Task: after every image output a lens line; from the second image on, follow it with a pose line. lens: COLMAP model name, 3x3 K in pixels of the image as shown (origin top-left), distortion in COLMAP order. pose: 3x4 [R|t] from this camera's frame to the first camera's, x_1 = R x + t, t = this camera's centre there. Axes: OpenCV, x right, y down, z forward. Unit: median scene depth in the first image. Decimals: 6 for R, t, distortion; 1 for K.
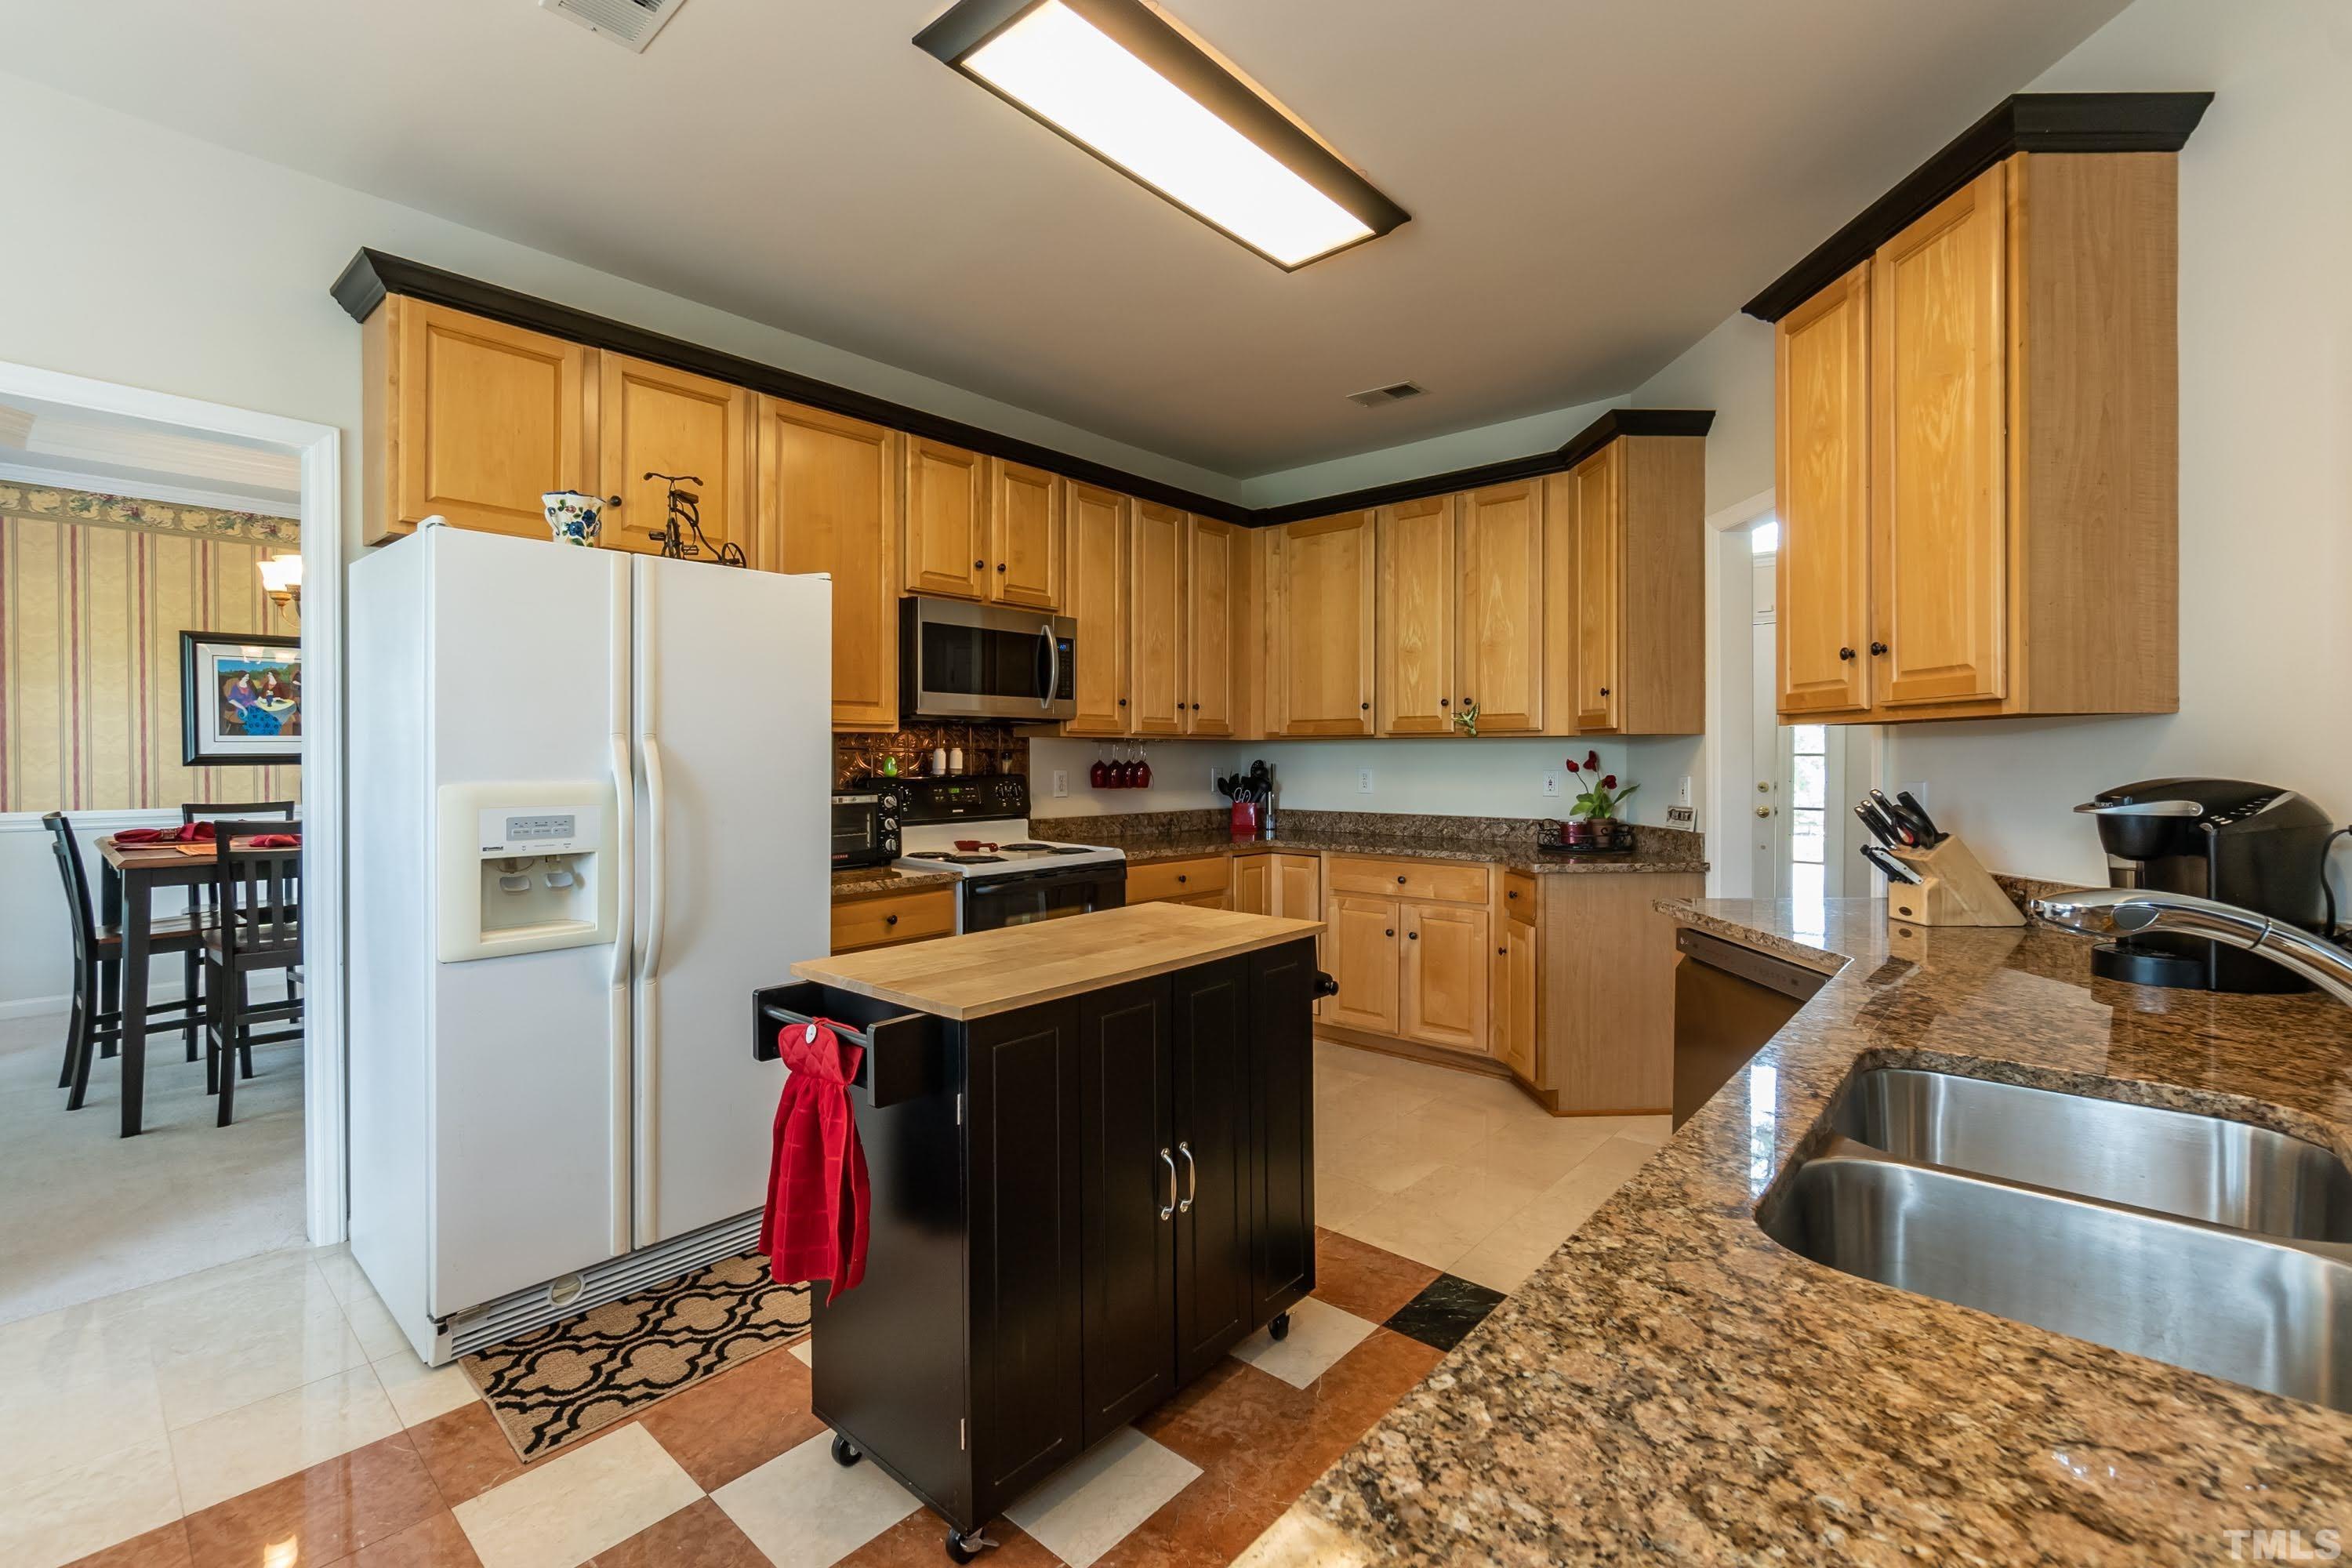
lens RADIAL K [[1028.3, 0, 1170.0], [0, 1028.3, 763.5], [0, 0, 1]] dist [-0.003135, 0.000746]
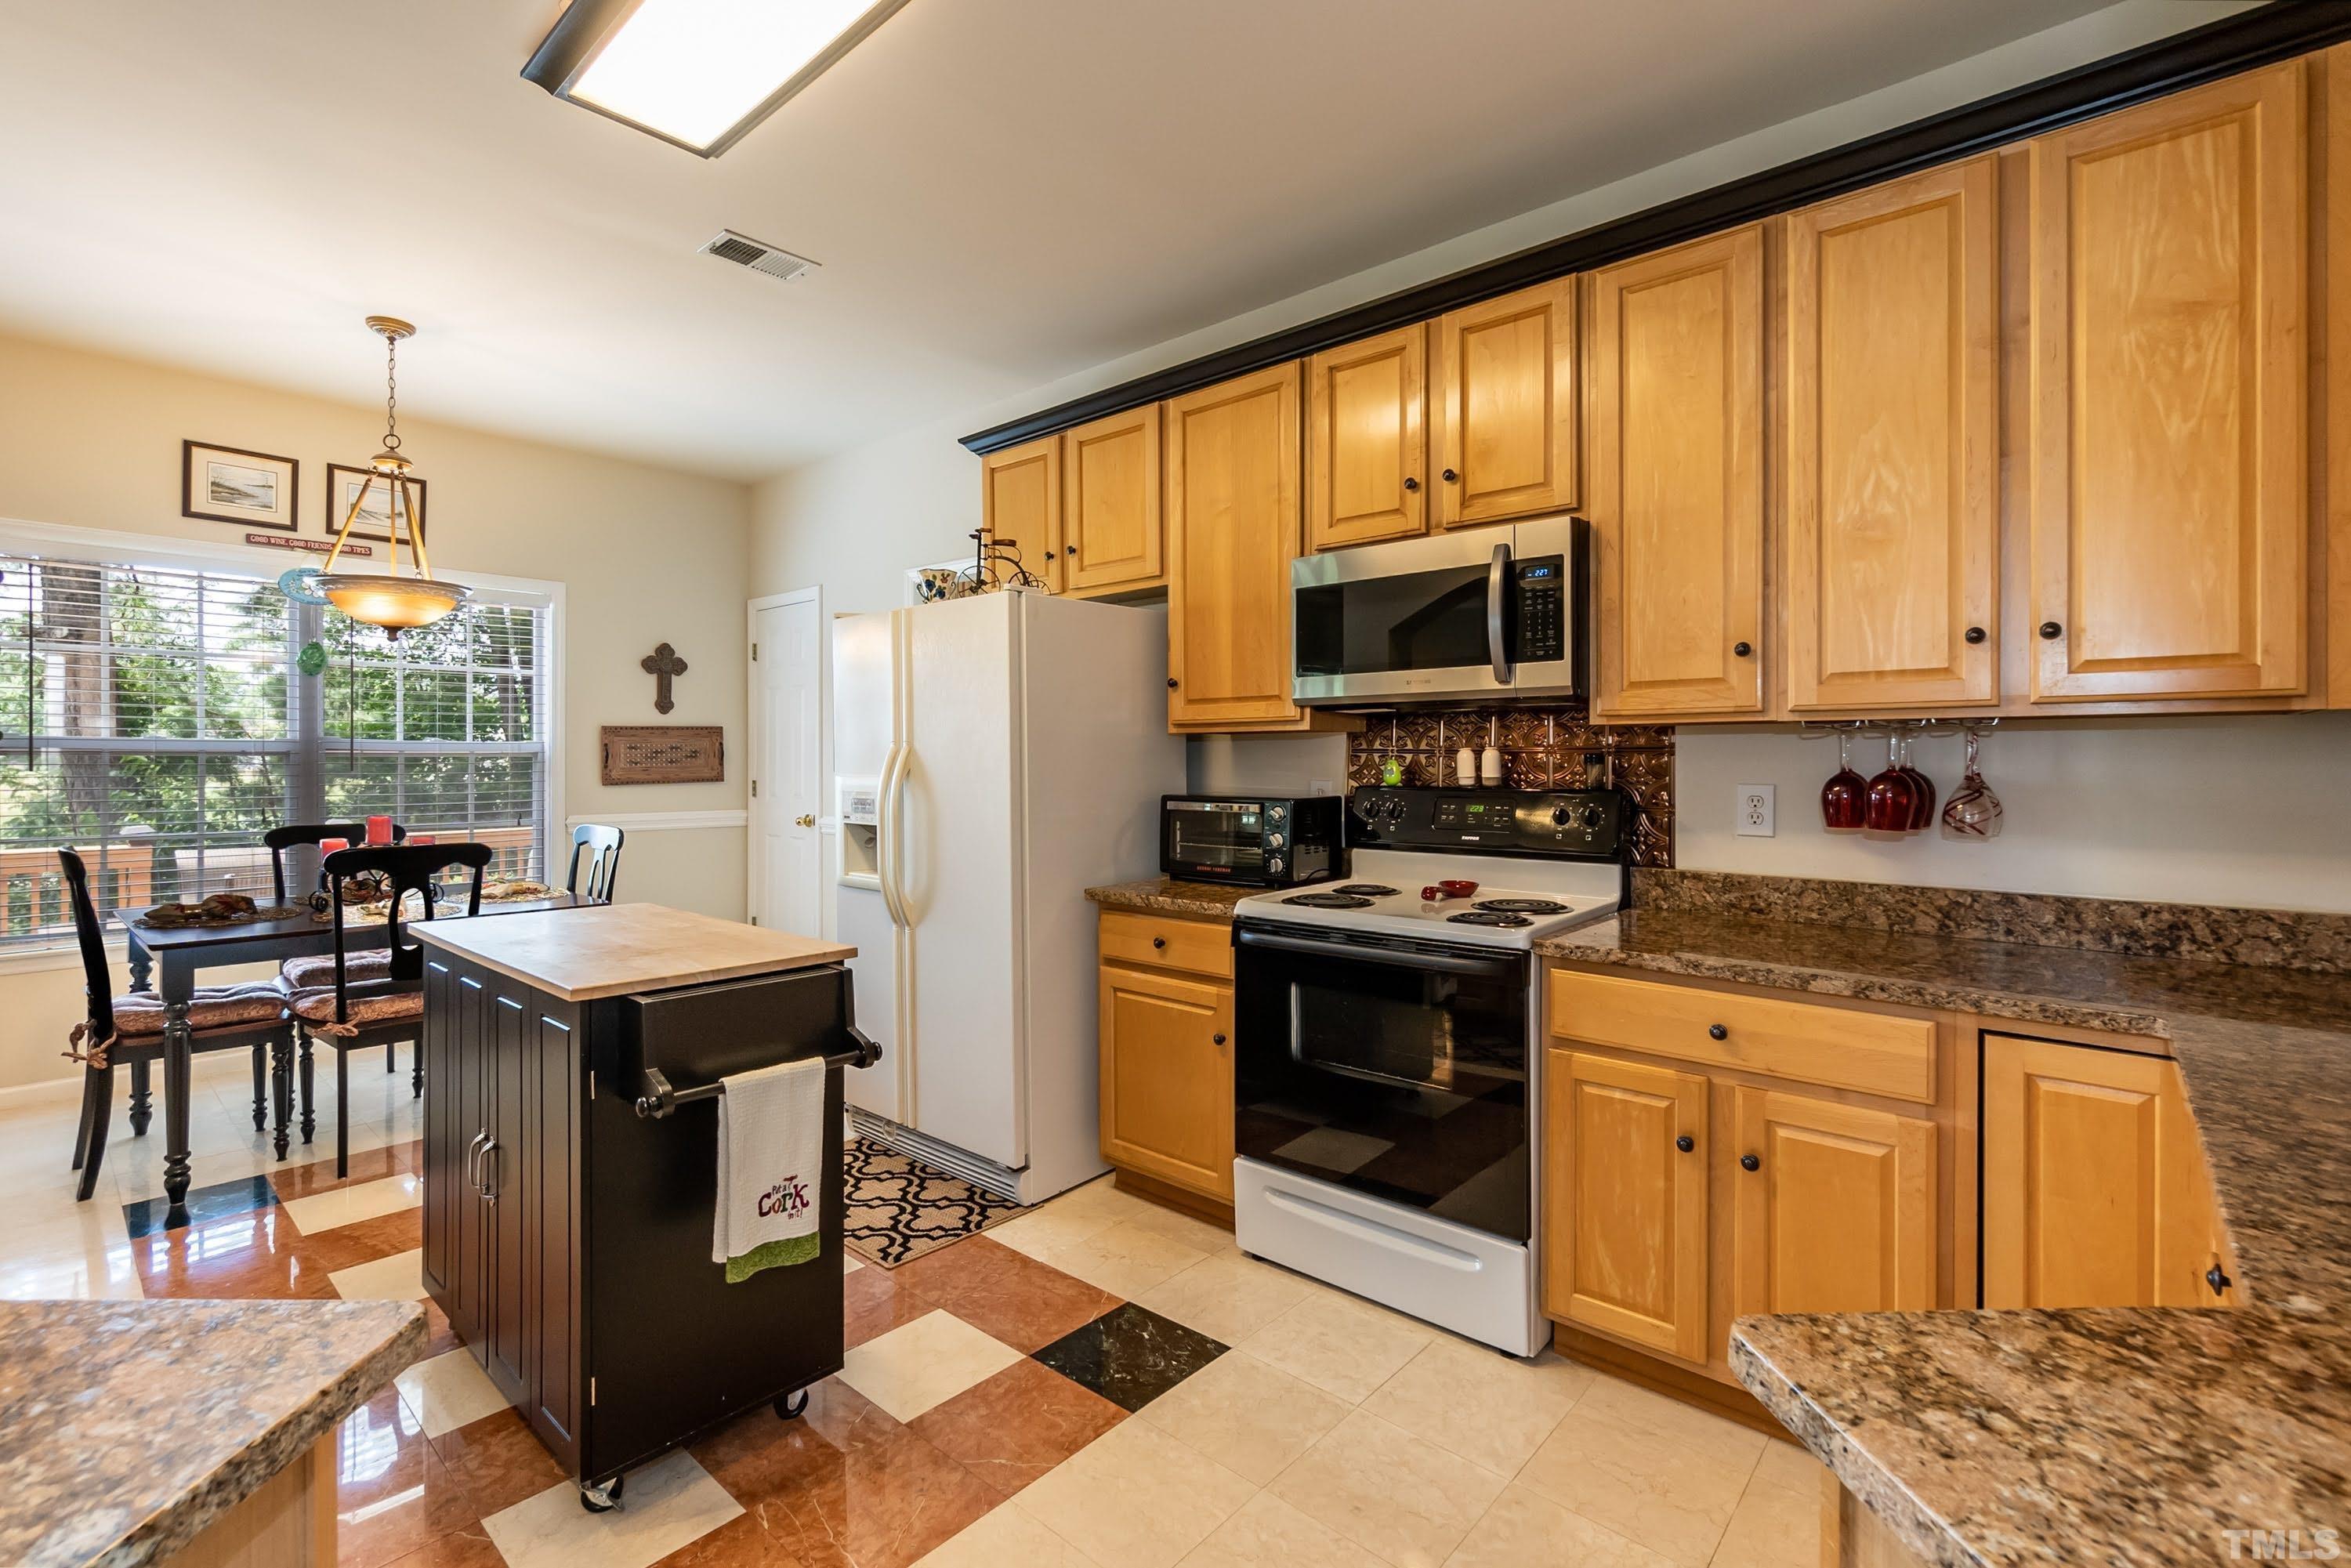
lens RADIAL K [[1027.8, 0, 1156.8], [0, 1027.8, 759.3], [0, 0, 1]] dist [-0.003135, 0.000746]
pose [[-0.008964, -0.000282, -0.999960, 0.464396], [-0.008432, 0.999964, -0.000206, -0.004815], [0.999924, 0.008430, -0.008966, 0.756245]]
